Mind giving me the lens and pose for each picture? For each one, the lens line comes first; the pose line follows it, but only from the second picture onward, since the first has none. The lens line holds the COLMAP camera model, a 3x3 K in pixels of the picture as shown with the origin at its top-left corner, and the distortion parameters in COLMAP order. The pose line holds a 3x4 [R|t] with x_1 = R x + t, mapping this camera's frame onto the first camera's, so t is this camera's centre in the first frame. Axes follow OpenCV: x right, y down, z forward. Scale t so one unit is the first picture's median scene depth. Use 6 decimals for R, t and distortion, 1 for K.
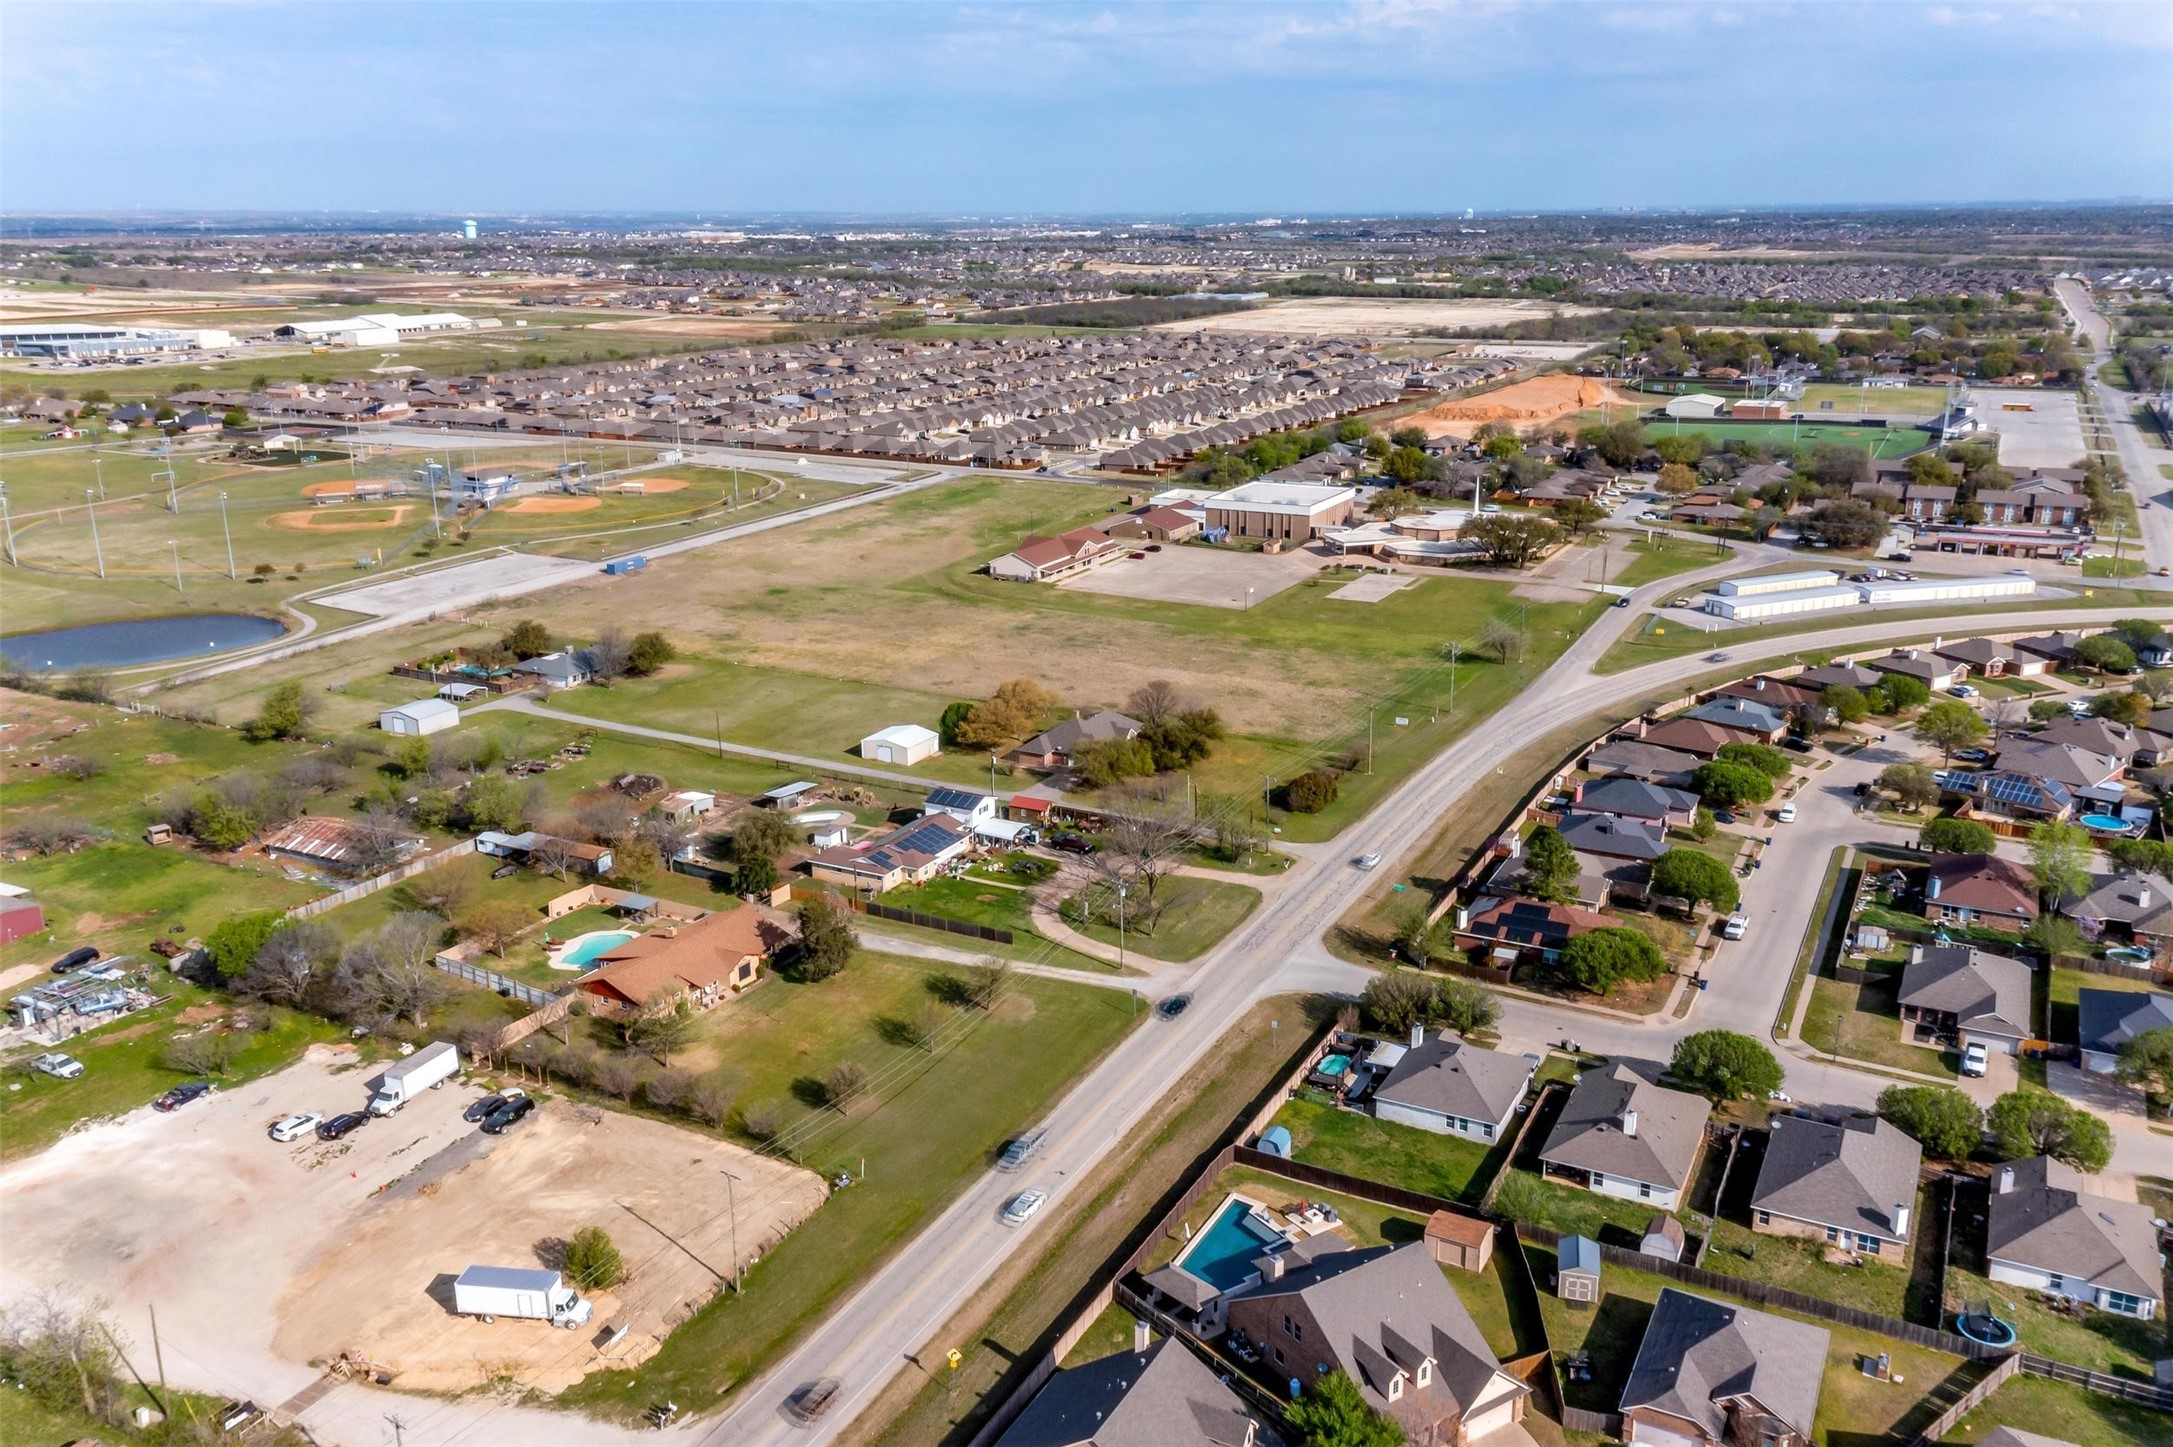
lens RADIAL K [[1683.4, 0, 1078.0], [0, 1683.4, 799.9], [0, 0, 1]] dist [0.037426, 0.001433]
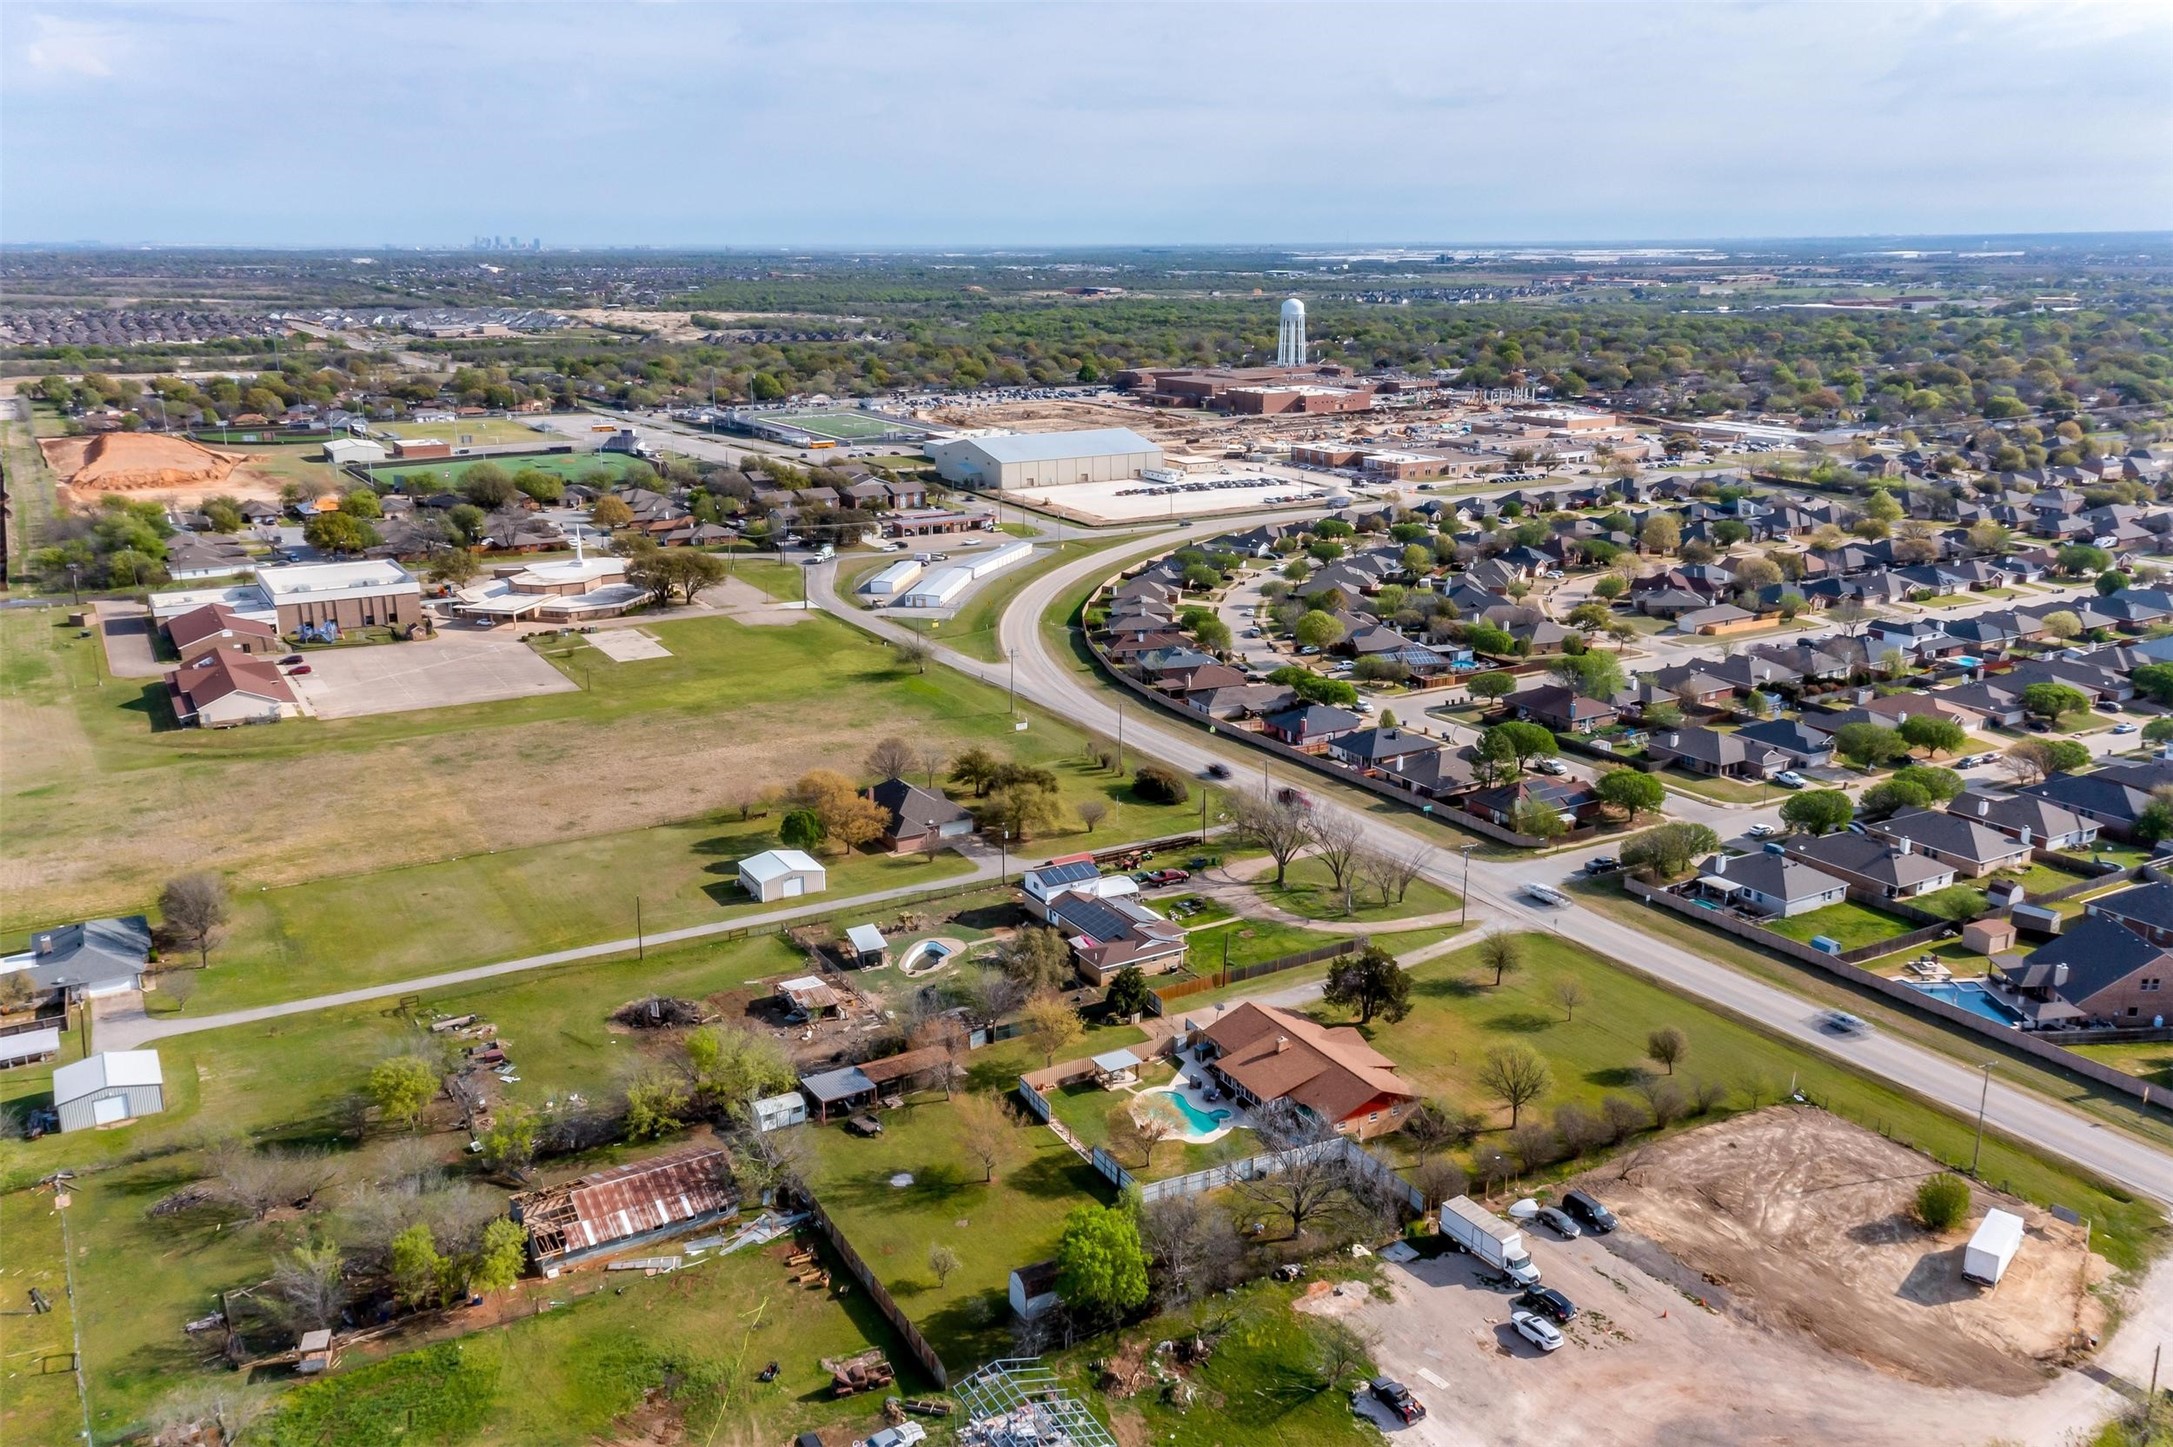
lens RADIAL K [[1740.9, 0, 1073.5], [0, 1740.9, 729.4], [0, 0, 1]] dist [0.024610, -0.002192]
pose [[0.527484, -0.223654, 0.819597, -0.851170], [0.278228, 0.957001, 0.082085, -0.156323], [-0.802714, 0.184737, 0.567029, 0.445820]]
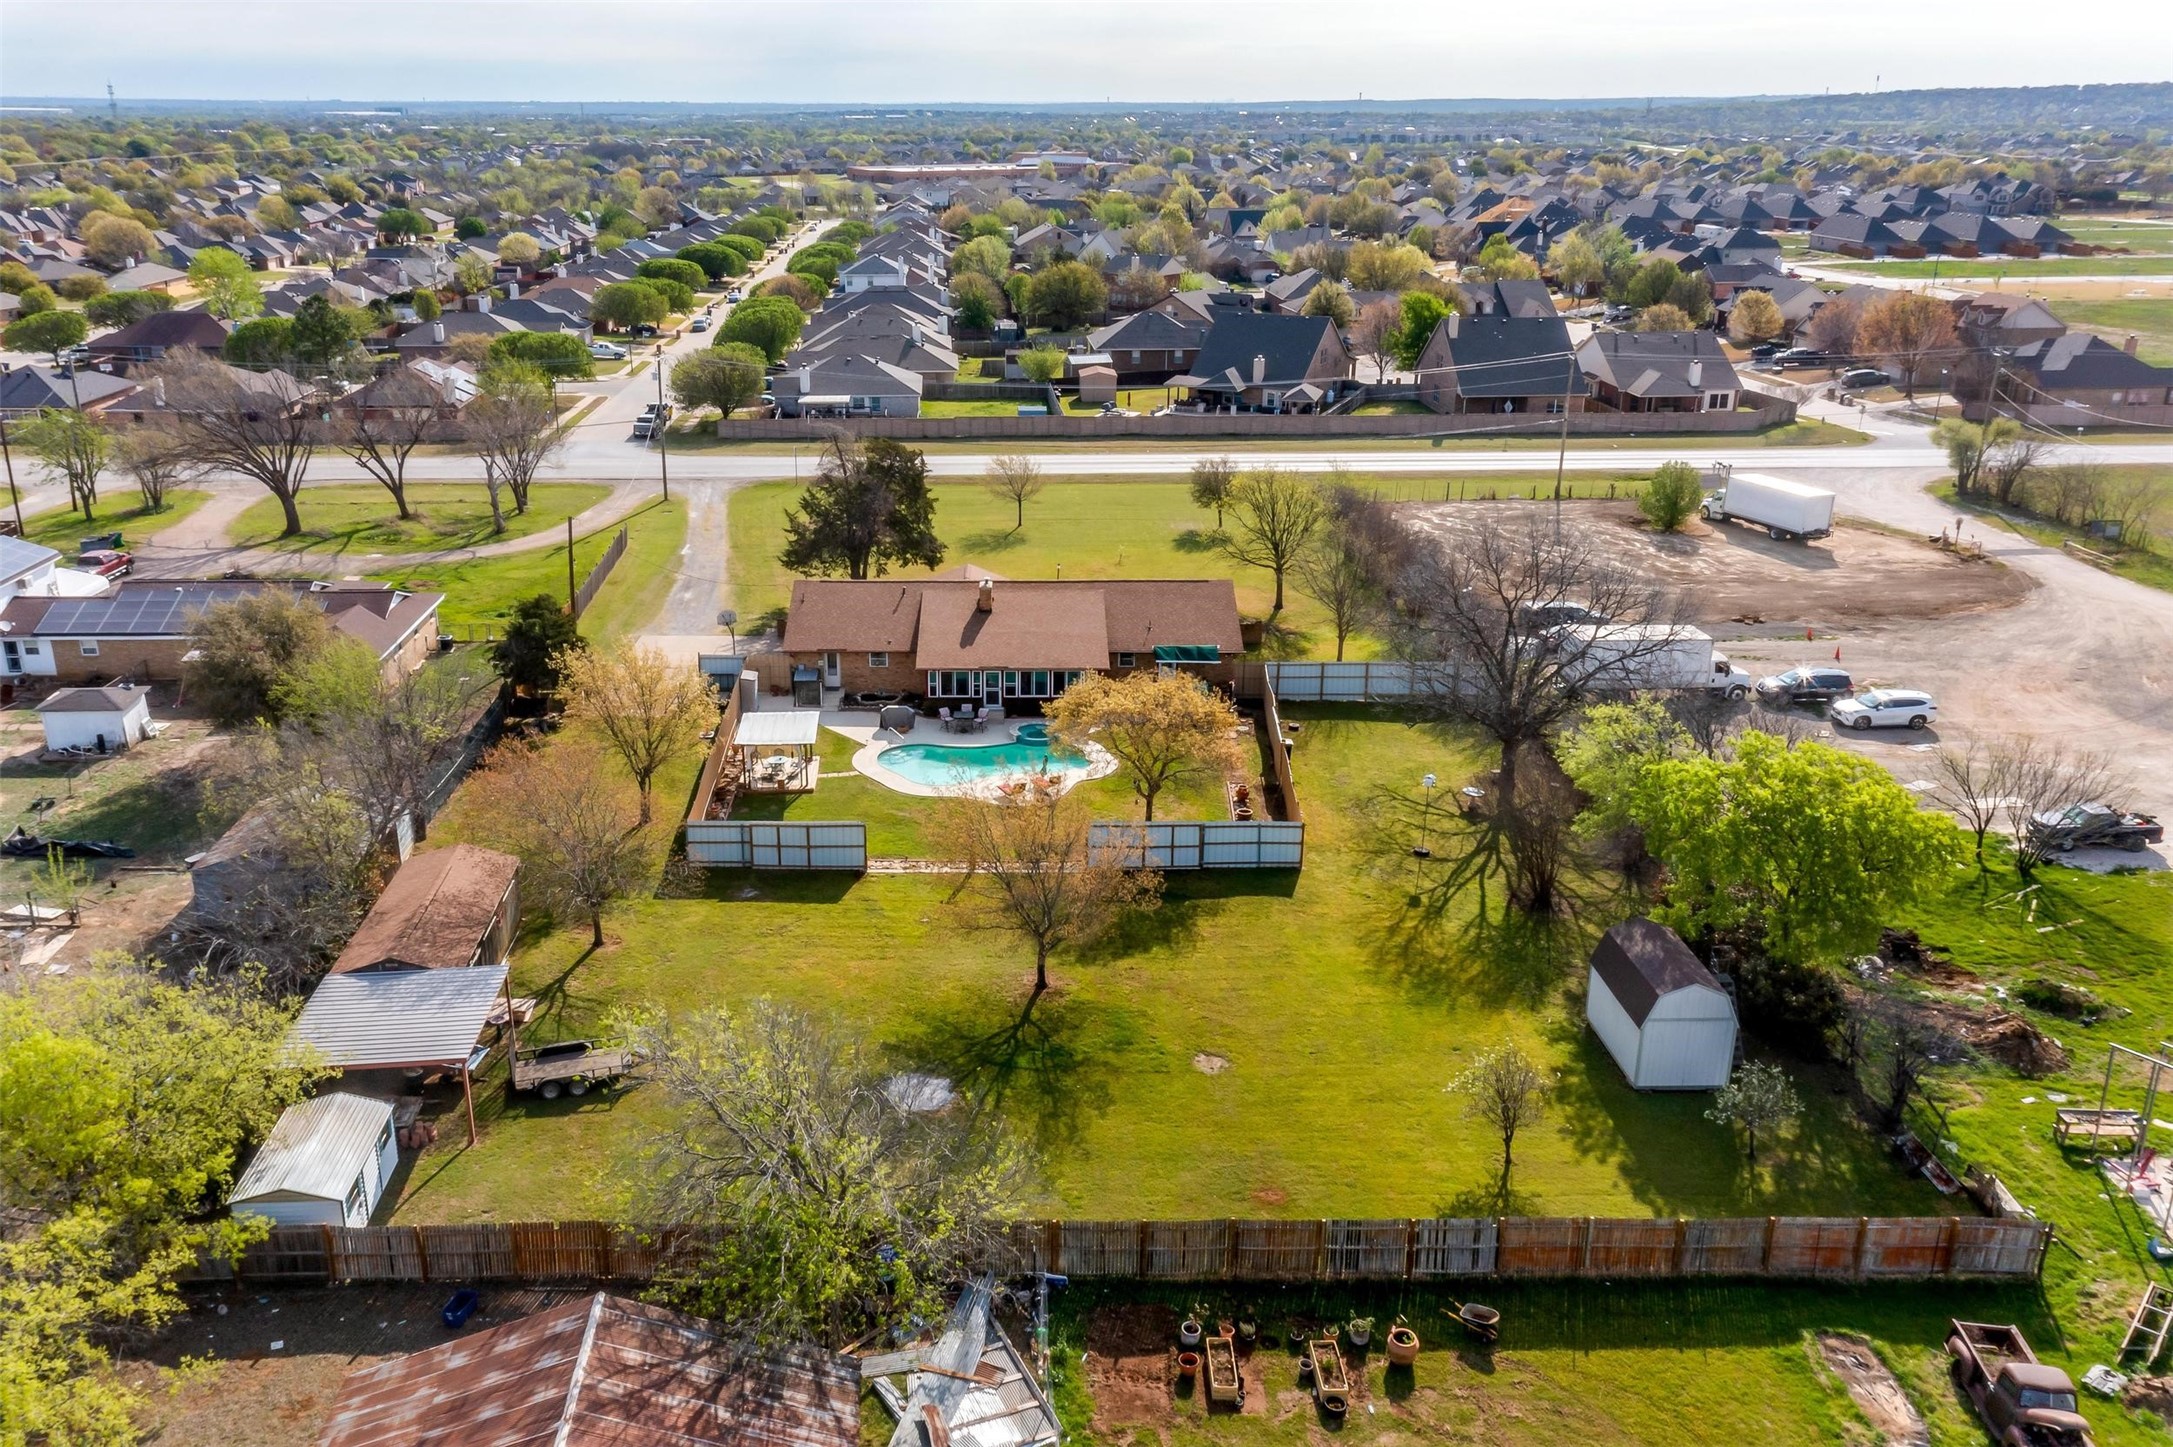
lens RADIAL K [[1795.2, 0, 1025.7], [0, 1795.2, 716.2], [0, 0, 1]] dist [0.023776, 0.003045]
pose [[-0.505471, -0.277001, 0.817172, -0.545988], [0.283919, 0.840933, 0.460676, -0.095646], [-0.814794, 0.464869, -0.346422, 0.980219]]
